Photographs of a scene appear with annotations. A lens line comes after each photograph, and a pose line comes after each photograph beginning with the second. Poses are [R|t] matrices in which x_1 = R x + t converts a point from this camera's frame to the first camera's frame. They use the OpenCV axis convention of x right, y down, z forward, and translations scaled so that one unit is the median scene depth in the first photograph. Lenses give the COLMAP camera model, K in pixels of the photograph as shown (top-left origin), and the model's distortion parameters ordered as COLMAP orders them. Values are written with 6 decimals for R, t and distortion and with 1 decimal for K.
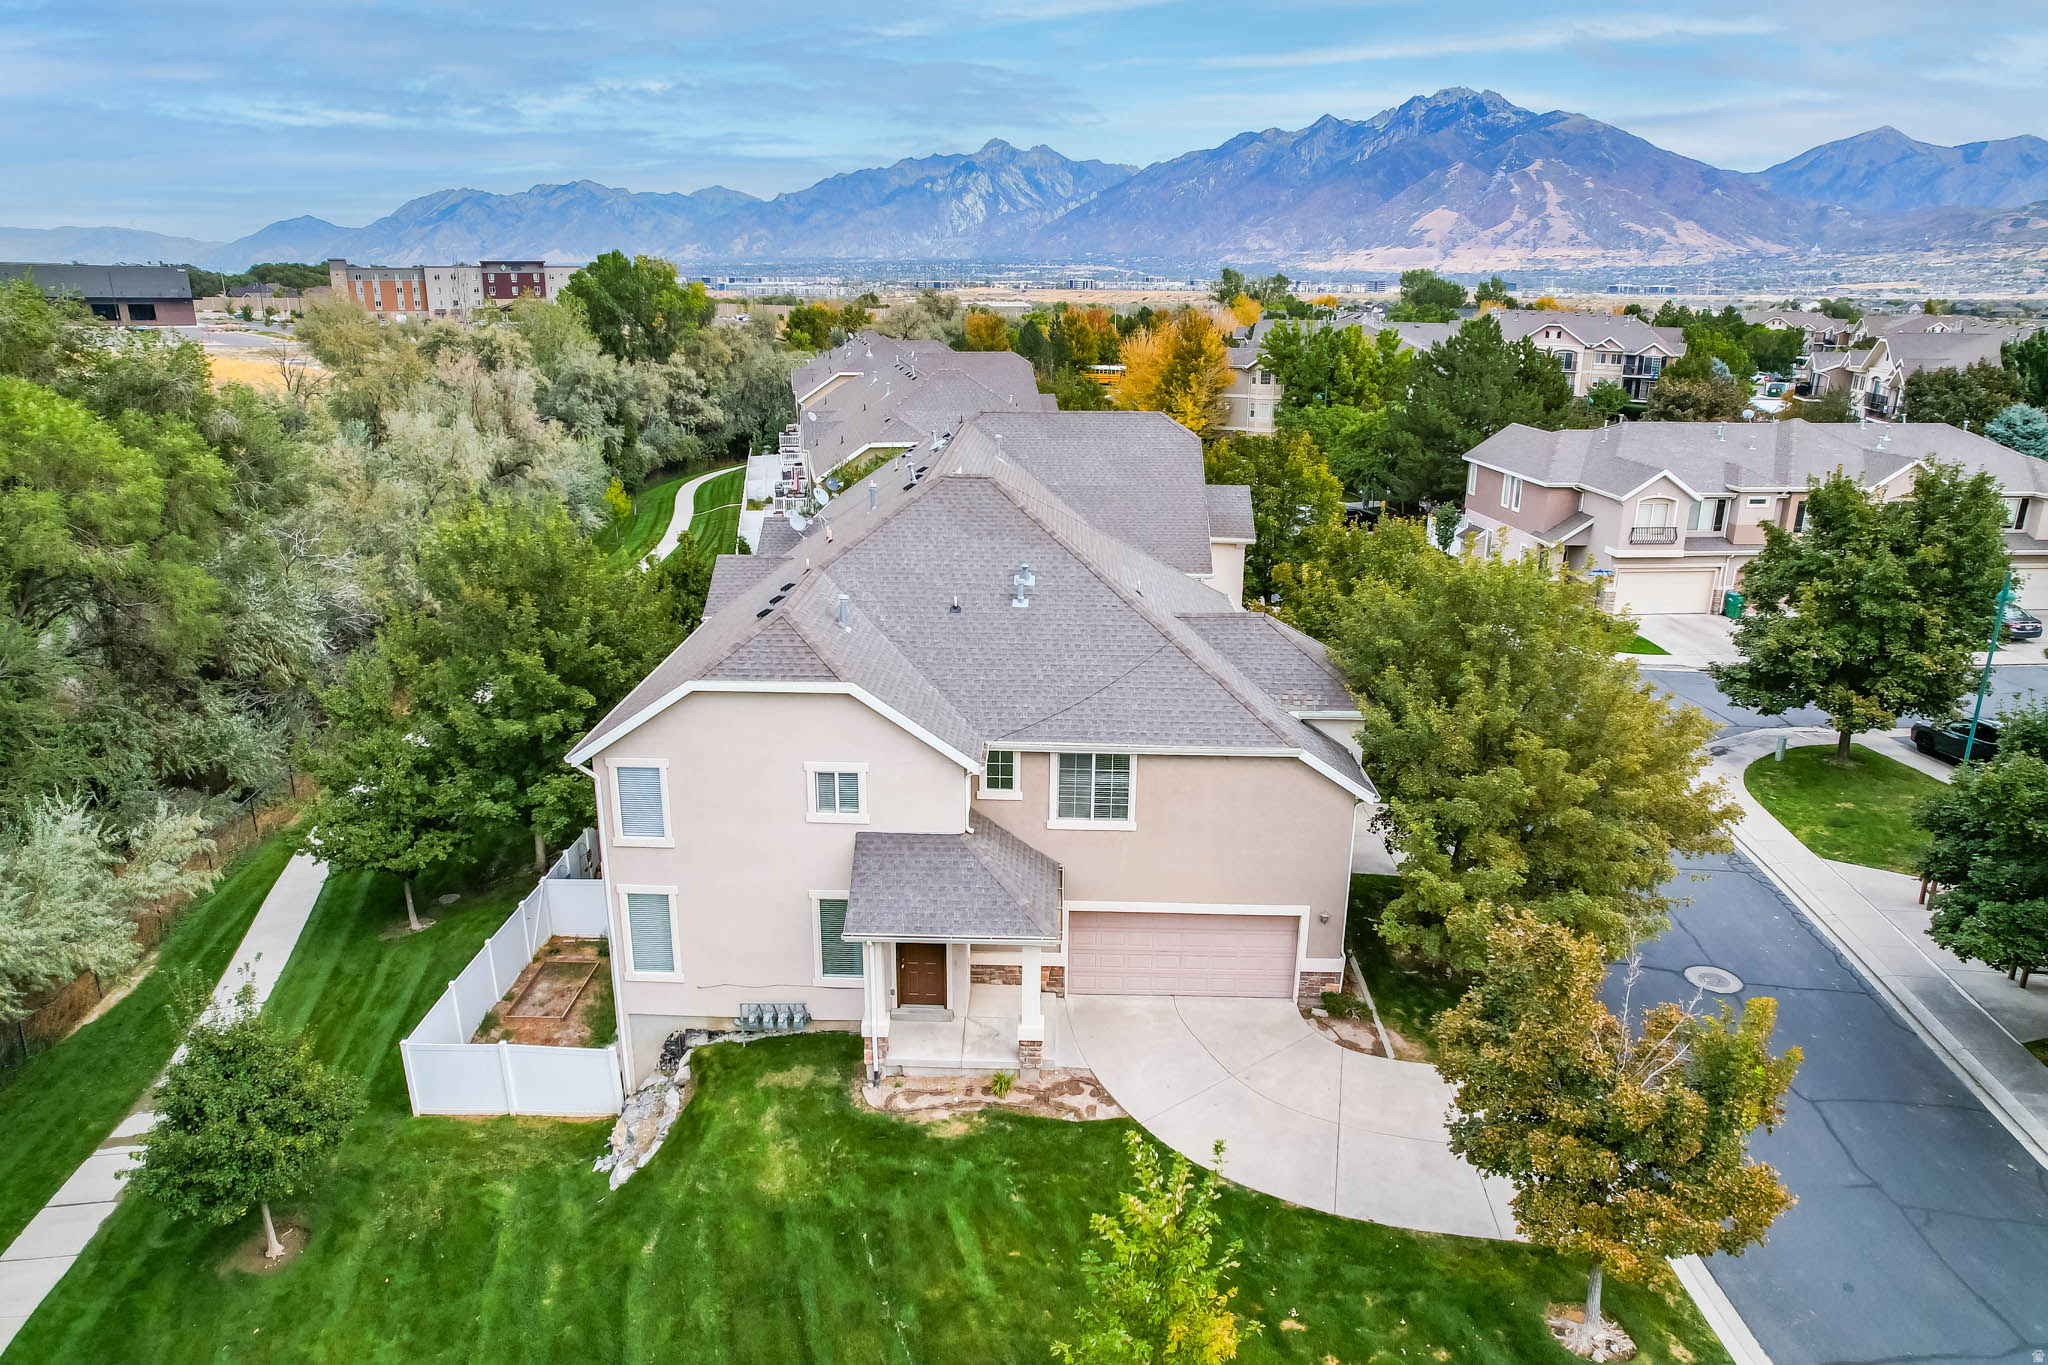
lens RADIAL K [[1312.4, 0, 1012.1], [0, 1312.4, 685.7], [0, 0, 1]] dist [-0.068286, 0.058889]
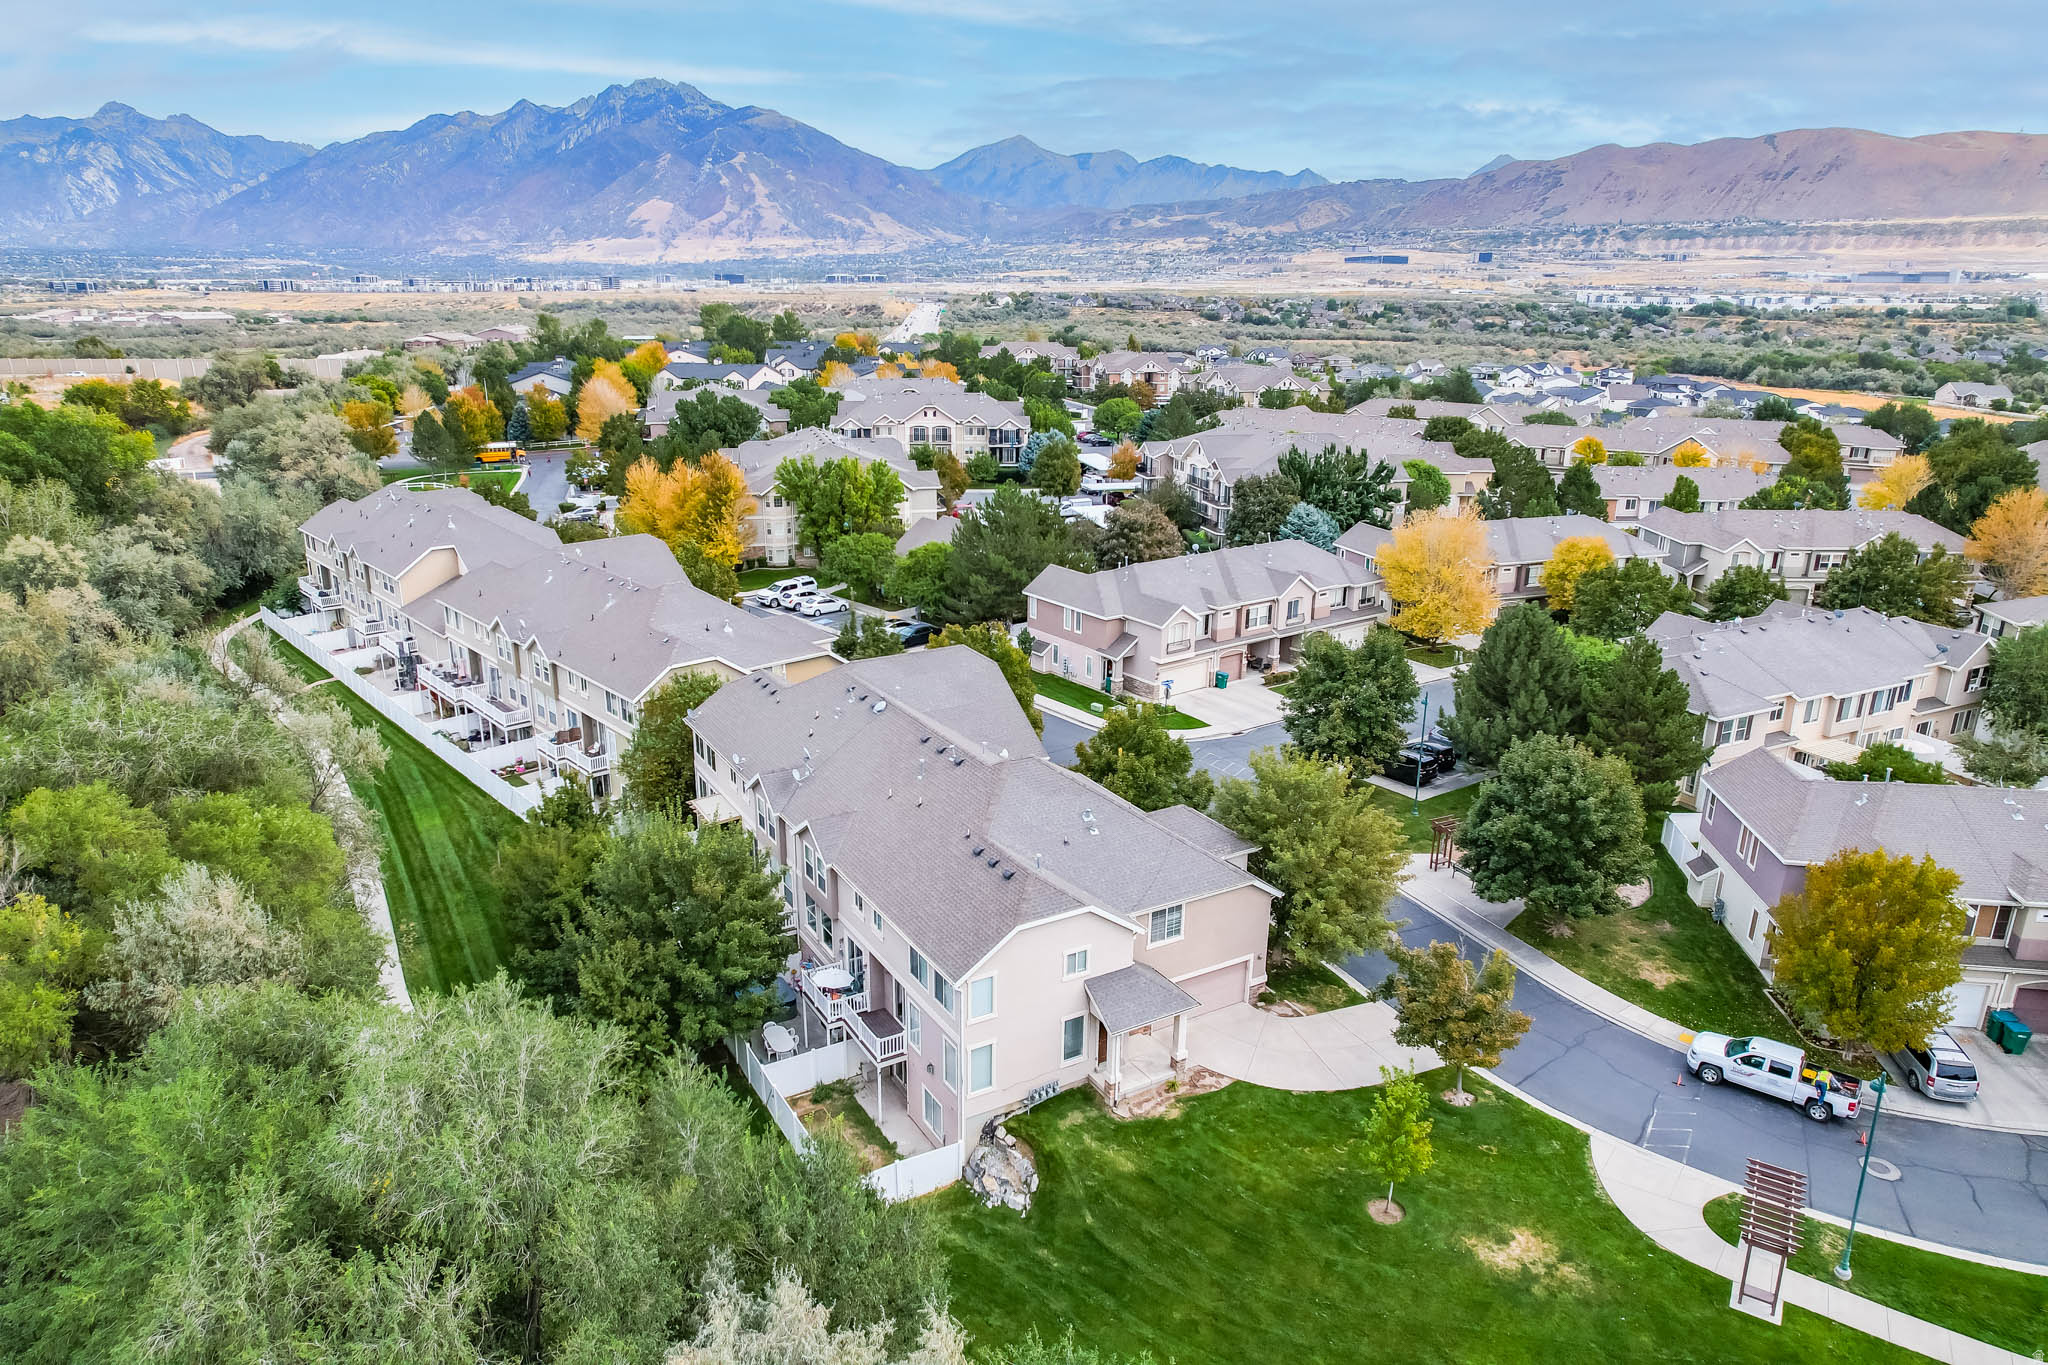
lens RADIAL K [[1312.4, 0, 1020.2], [0, 1312.4, 692.7], [0, 0, 1]] dist [-0.068286, 0.058889]
pose [[0.847904, -0.161750, 0.504873, -0.995229], [0.155943, 0.986284, 0.054087, -0.378778], [-0.506696, 0.032871, 0.861498, -0.533160]]
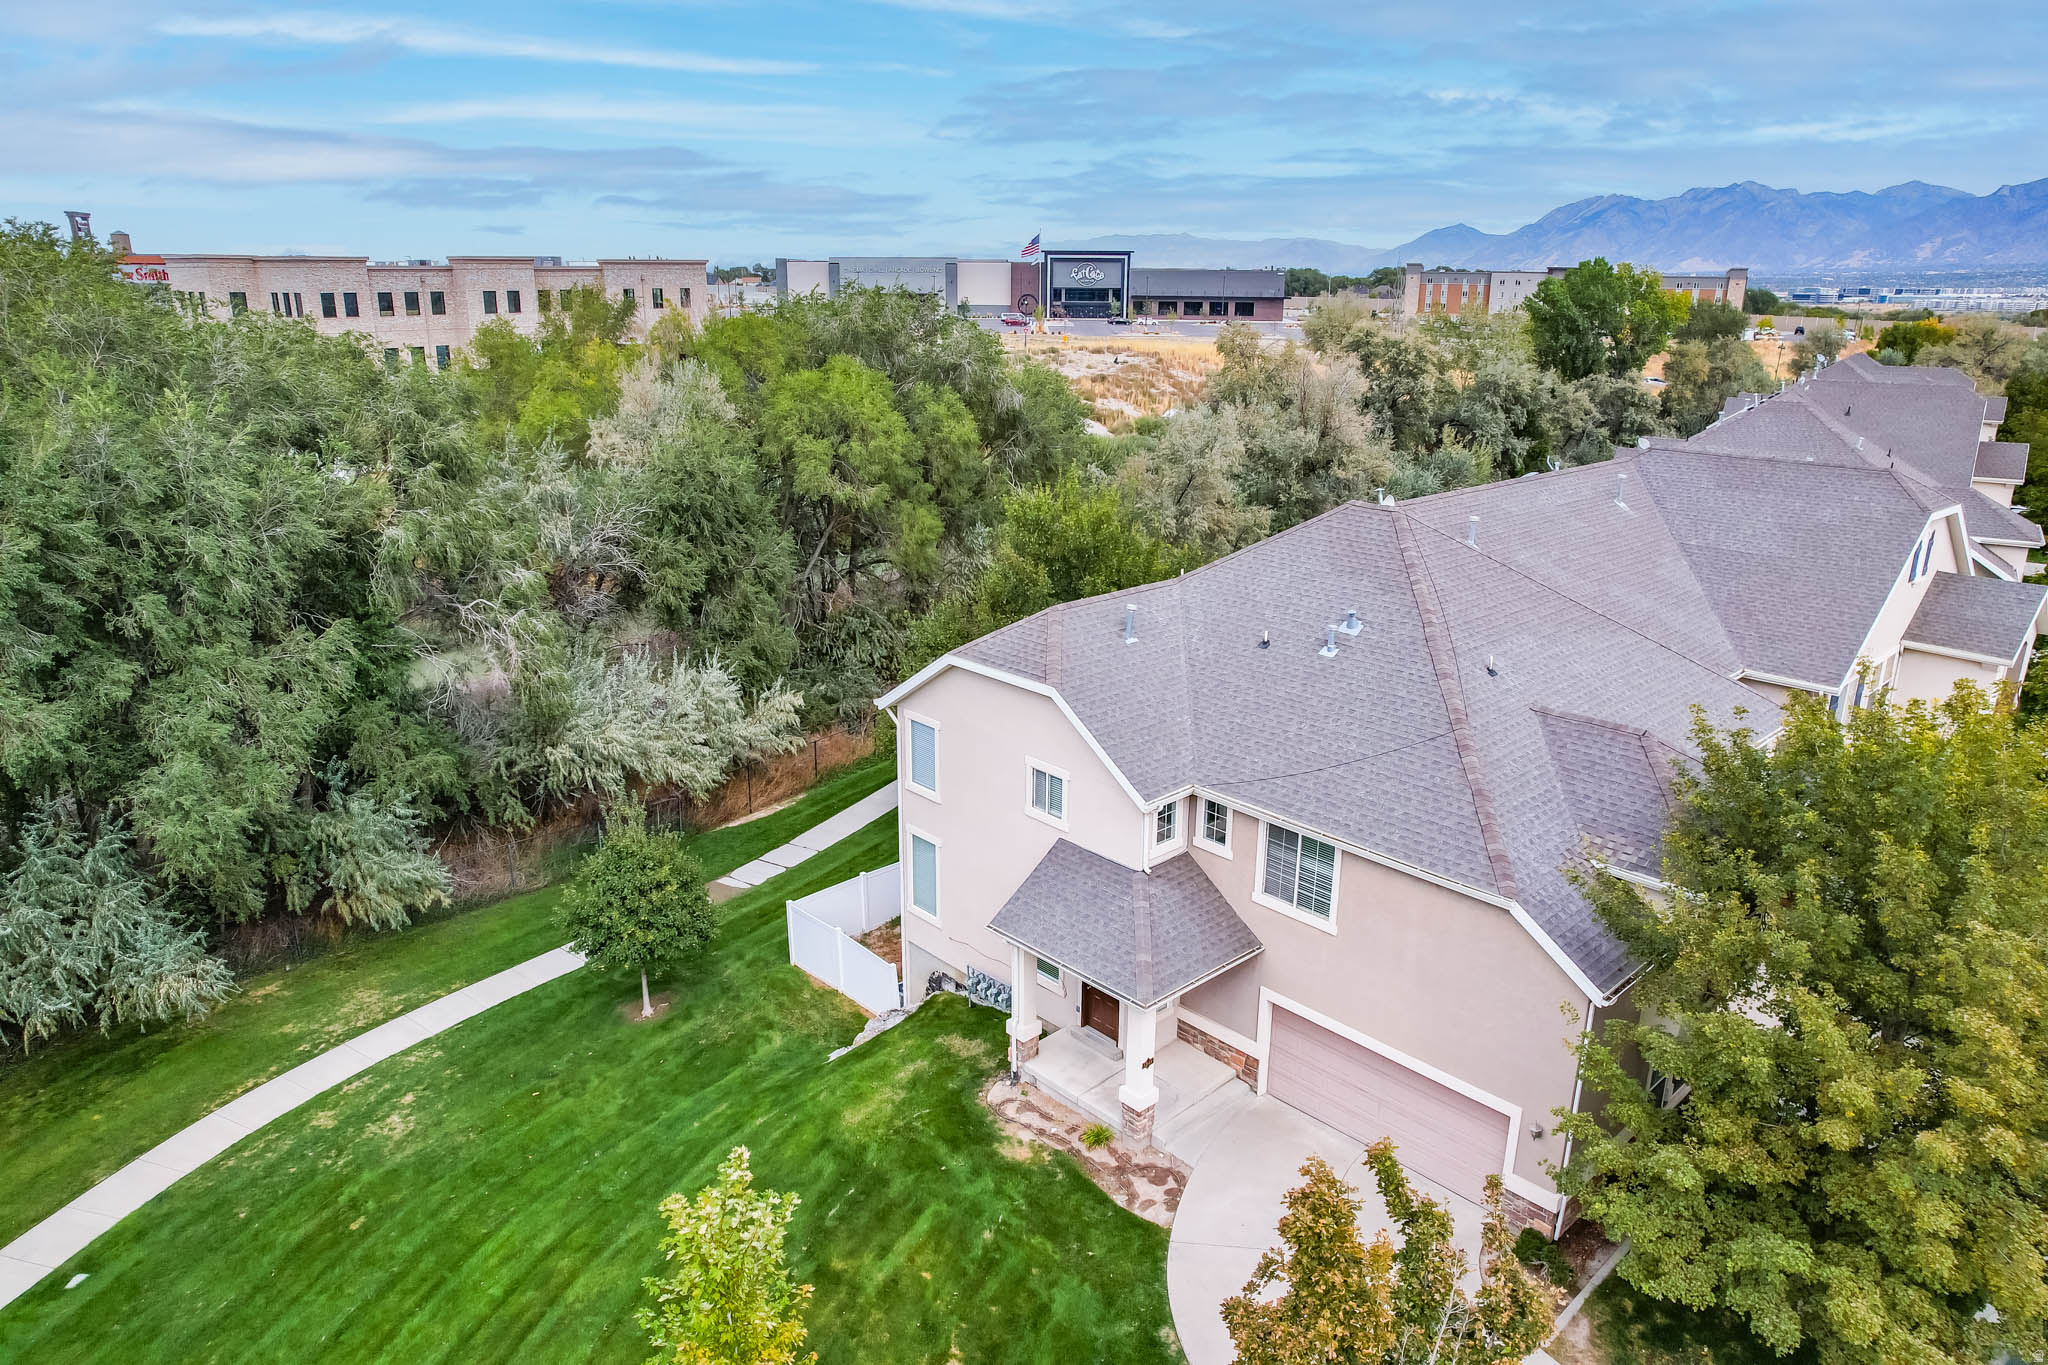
lens RADIAL K [[1312.4, 0, 1024.9], [0, 1312.4, 680.7], [0, 0, 1]] dist [-0.068286, 0.058889]
pose [[0.702562, 0.207820, -0.680601, 0.481000], [-0.213134, 0.973954, 0.077384, -0.071141], [0.678955, 0.090692, 0.728556, 0.225538]]
